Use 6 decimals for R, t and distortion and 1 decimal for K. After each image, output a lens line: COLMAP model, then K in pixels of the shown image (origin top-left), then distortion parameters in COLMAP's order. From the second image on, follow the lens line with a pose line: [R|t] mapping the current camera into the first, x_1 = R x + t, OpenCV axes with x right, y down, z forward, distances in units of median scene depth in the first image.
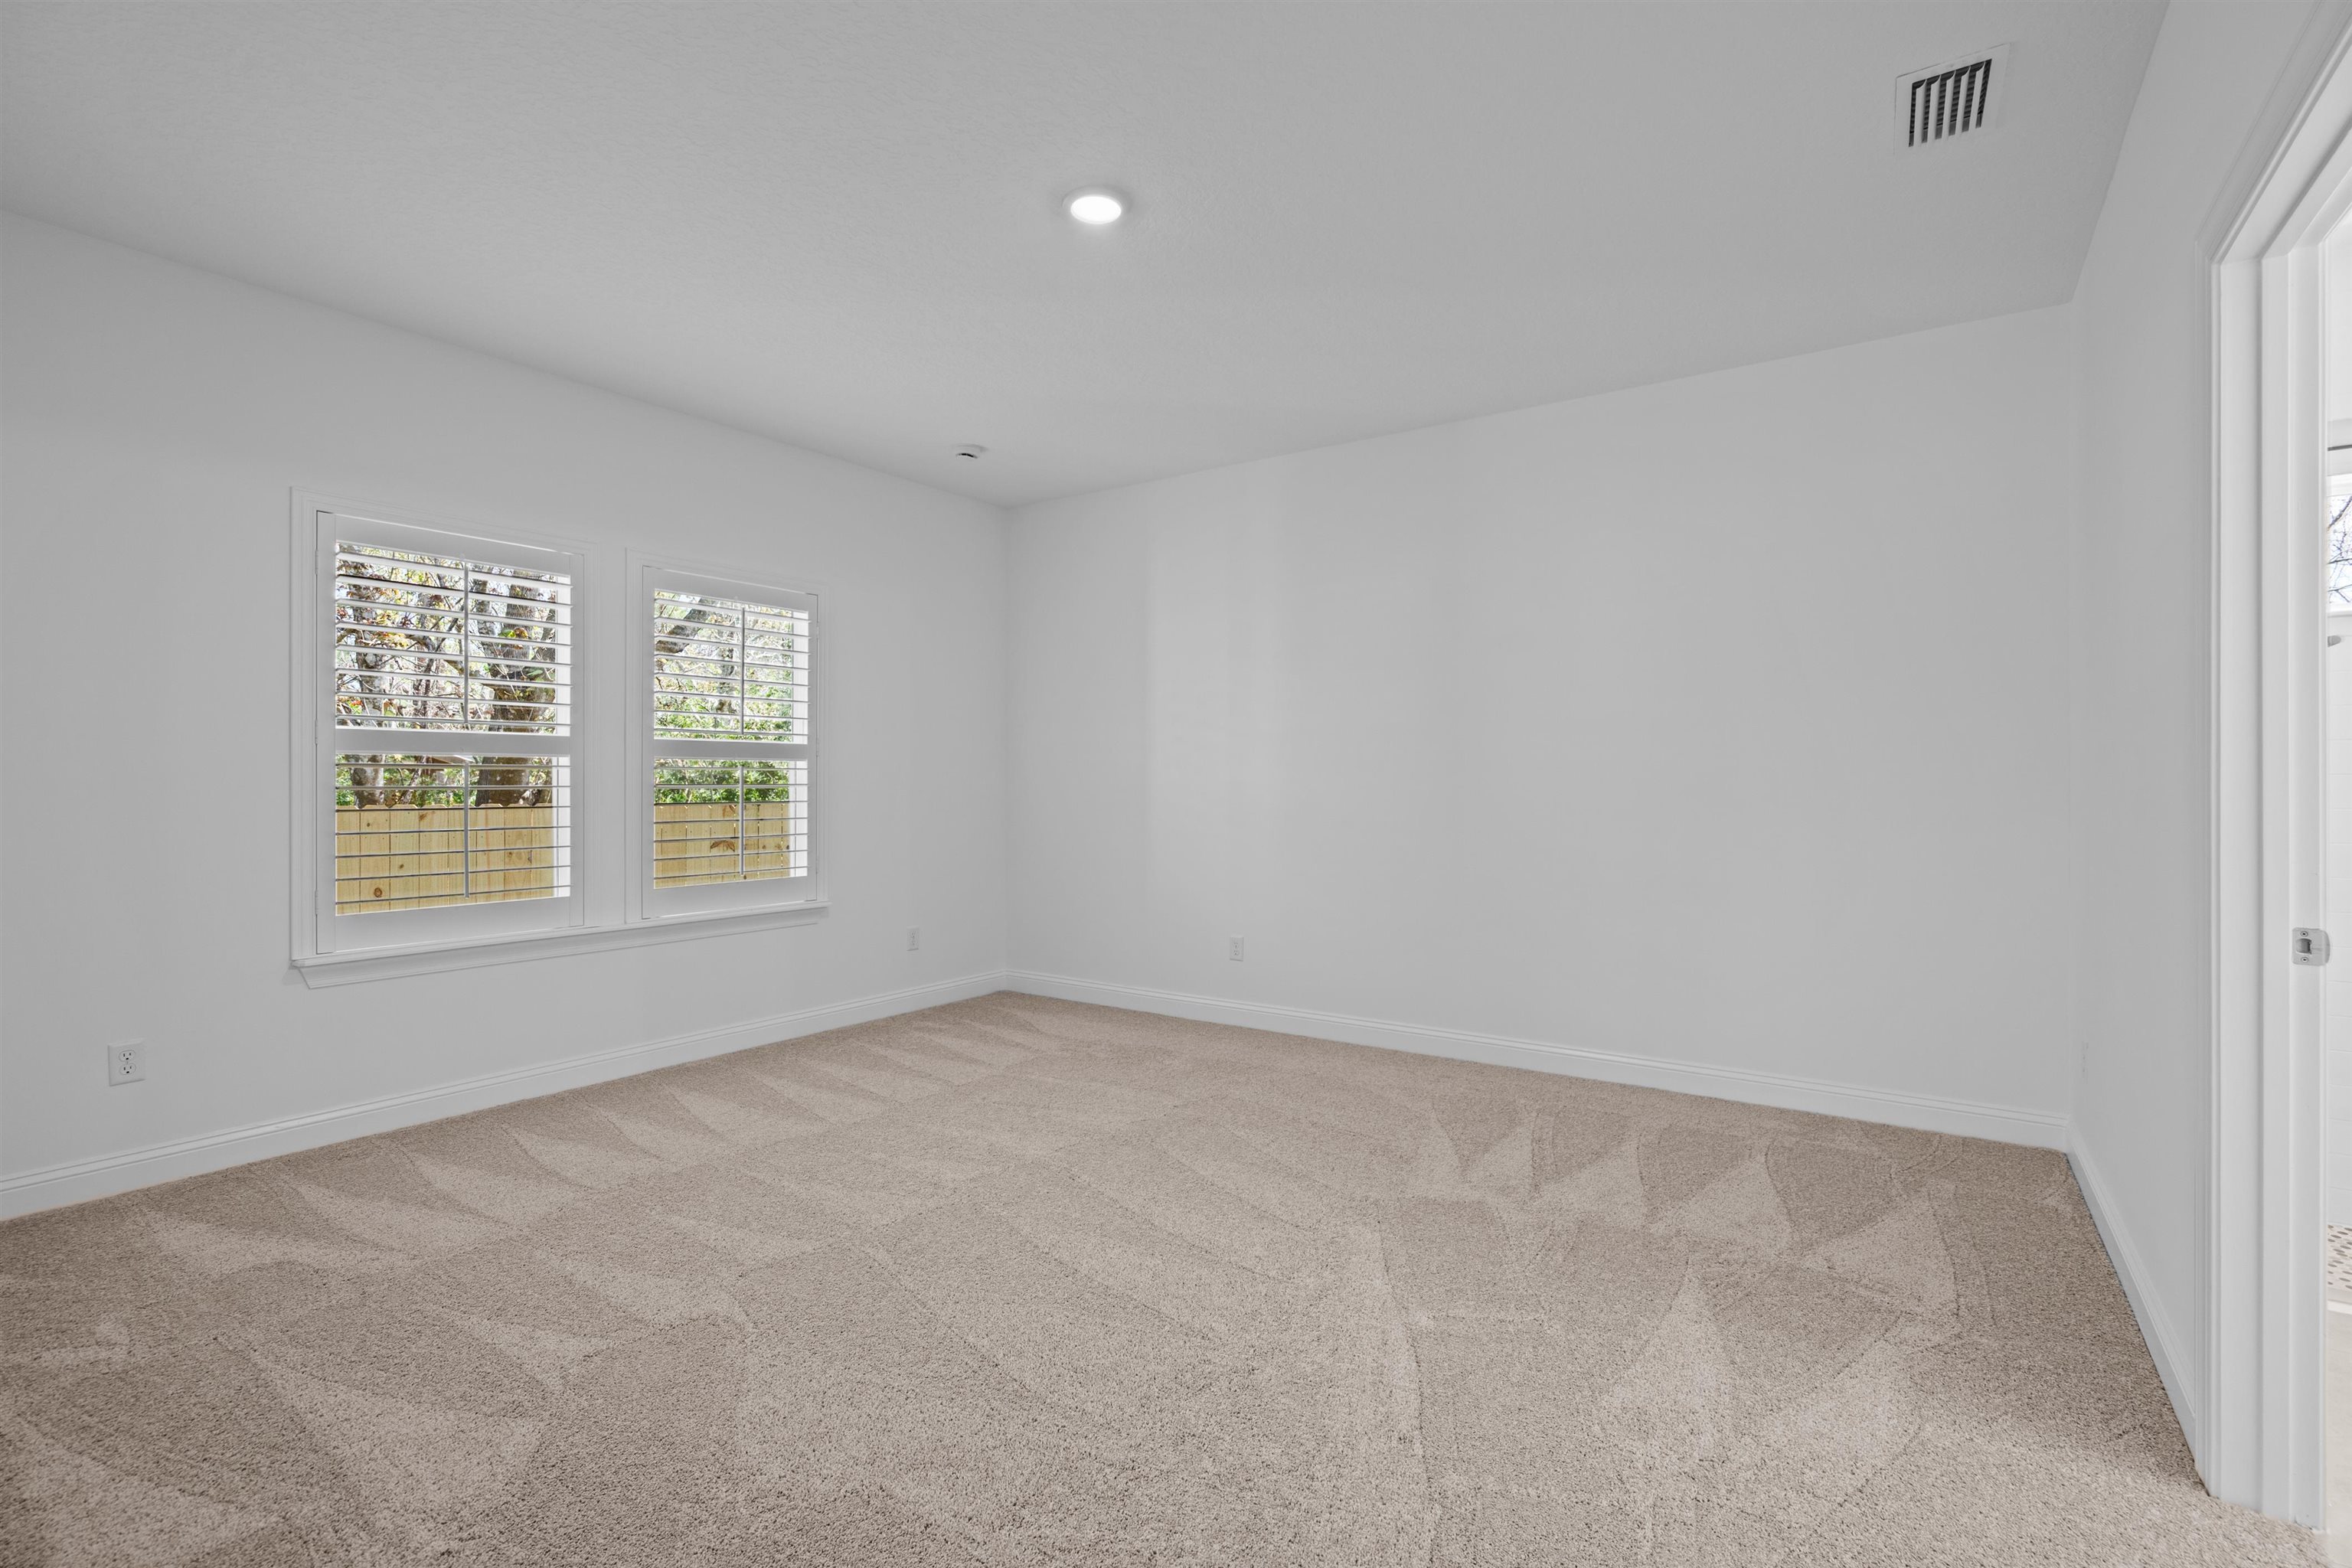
lens RADIAL K [[1067.5, 0, 1172.4], [0, 1067.5, 787.8], [0, 0, 1]] dist [-0.006152, 0.001986]
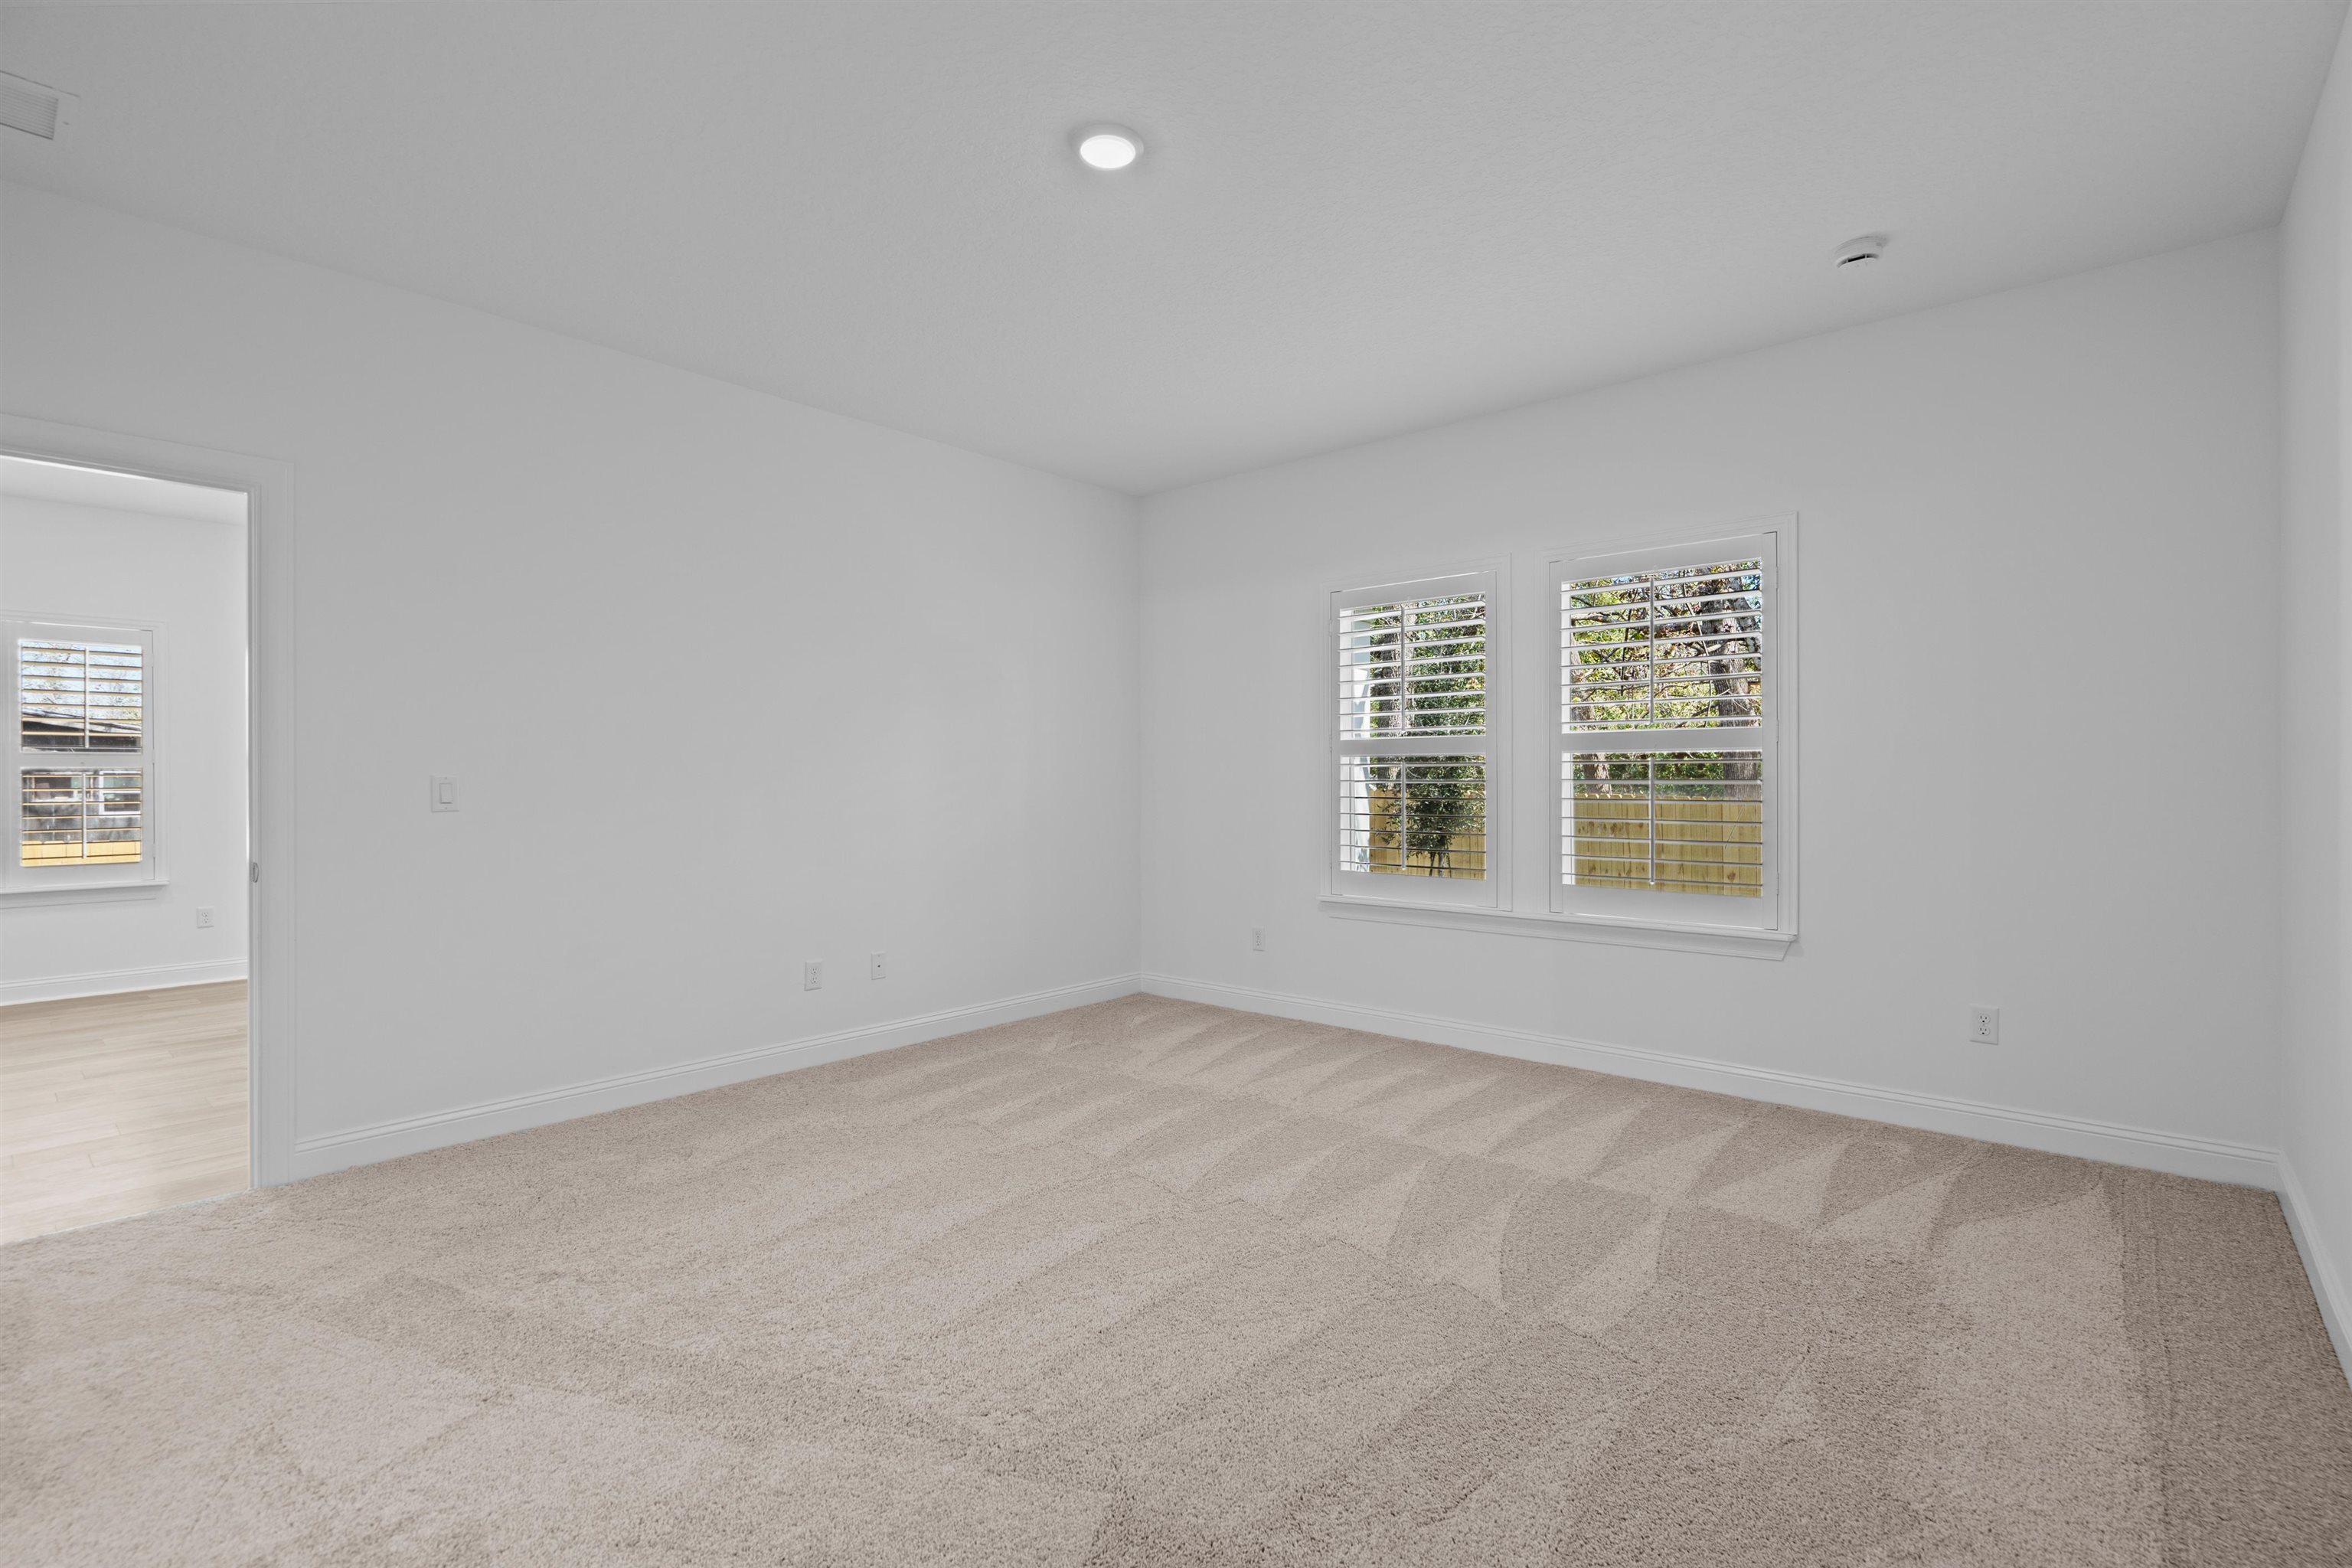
lens RADIAL K [[1067.5, 0, 1173.1], [0, 1067.5, 772.5], [0, 0, 1]] dist [-0.006152, 0.001986]
pose [[-0.104417, -0.000594, -0.994533, 0.618134], [-0.000953, 0.999999, -0.000497, -0.009802], [0.994533, 0.000896, -0.104418, 0.840583]]
